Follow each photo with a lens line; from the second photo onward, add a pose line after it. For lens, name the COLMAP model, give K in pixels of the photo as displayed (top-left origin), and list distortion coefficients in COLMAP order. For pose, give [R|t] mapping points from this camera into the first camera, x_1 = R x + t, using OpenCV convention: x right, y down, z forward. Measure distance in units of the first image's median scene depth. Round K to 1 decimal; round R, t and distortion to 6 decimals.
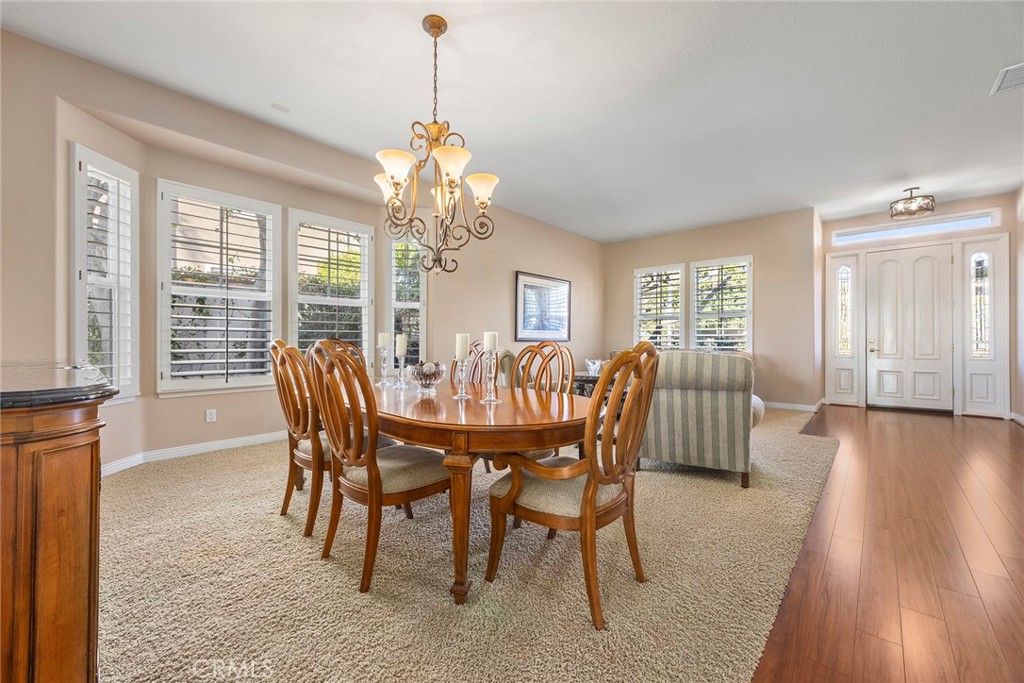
lens RADIAL K [[397.8, 0, 505.9], [0, 397.8, 337.2], [0, 0, 1]] dist [-0.001340, 0.000150]
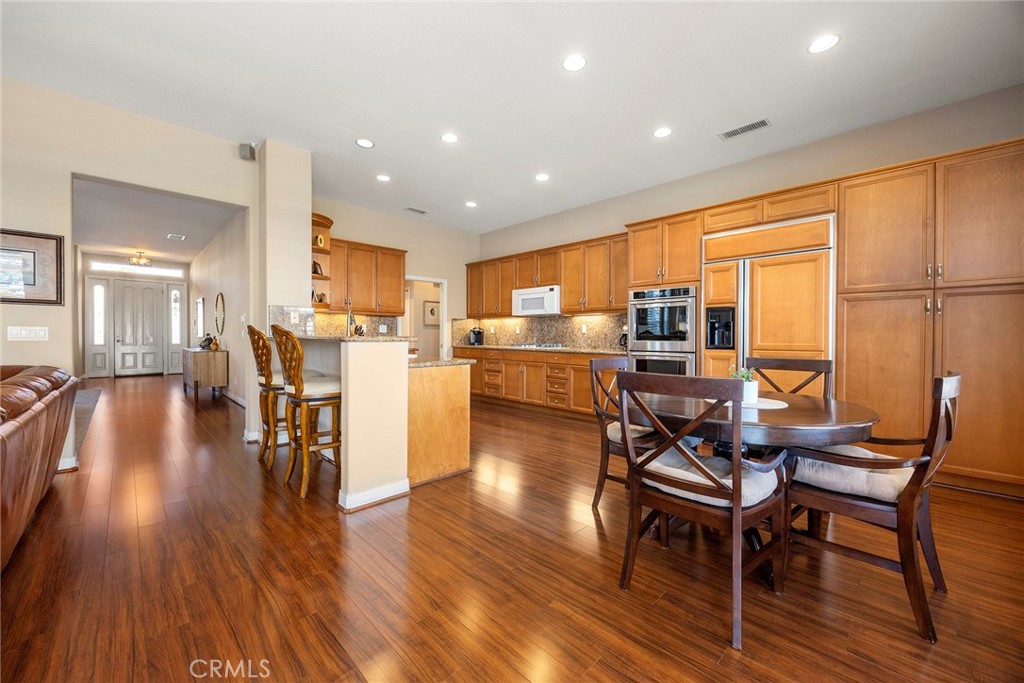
lens RADIAL K [[397.8, 0, 510.7], [0, 397.8, 343.9], [0, 0, 1]] dist [-0.001340, 0.000150]
pose [[0.047193, -0.021540, 0.998654, -0.610249], [-0.013163, 0.999667, 0.022183, -0.010735], [-0.998799, -0.014192, 0.046894, -0.663385]]
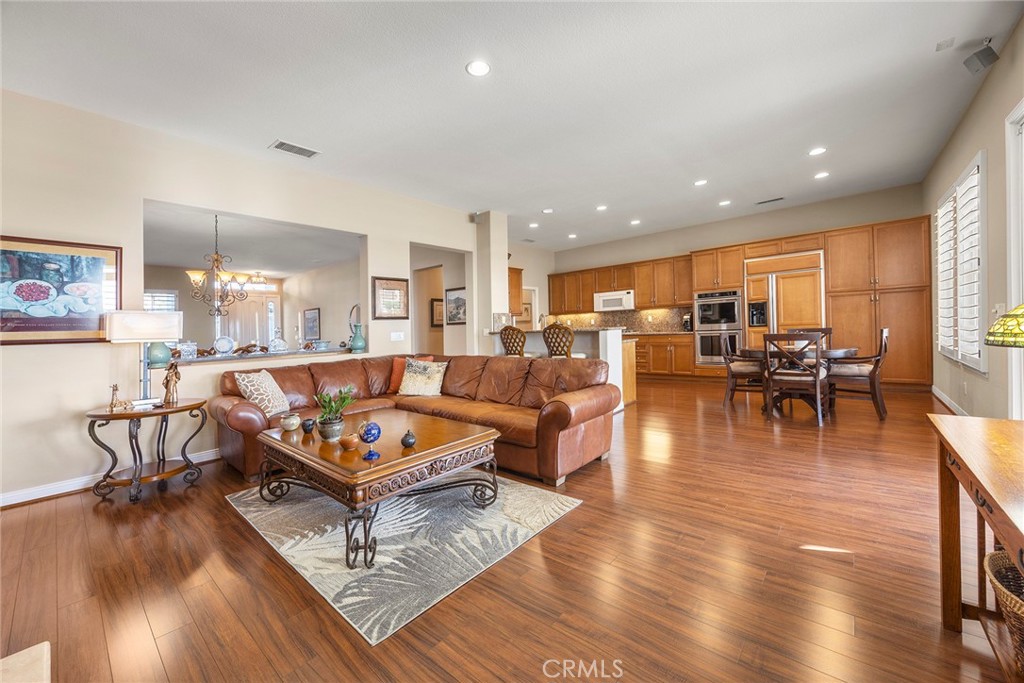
lens RADIAL K [[397.8, 0, 503.1], [0, 397.8, 340.7], [0, 0, 1]] dist [-0.001340, 0.000150]
pose [[-0.032542, -0.032198, 0.998952, -1.016442], [0.035827, 0.998801, 0.033360, -0.015605], [-0.998828, 0.036875, -0.031350, -0.242993]]
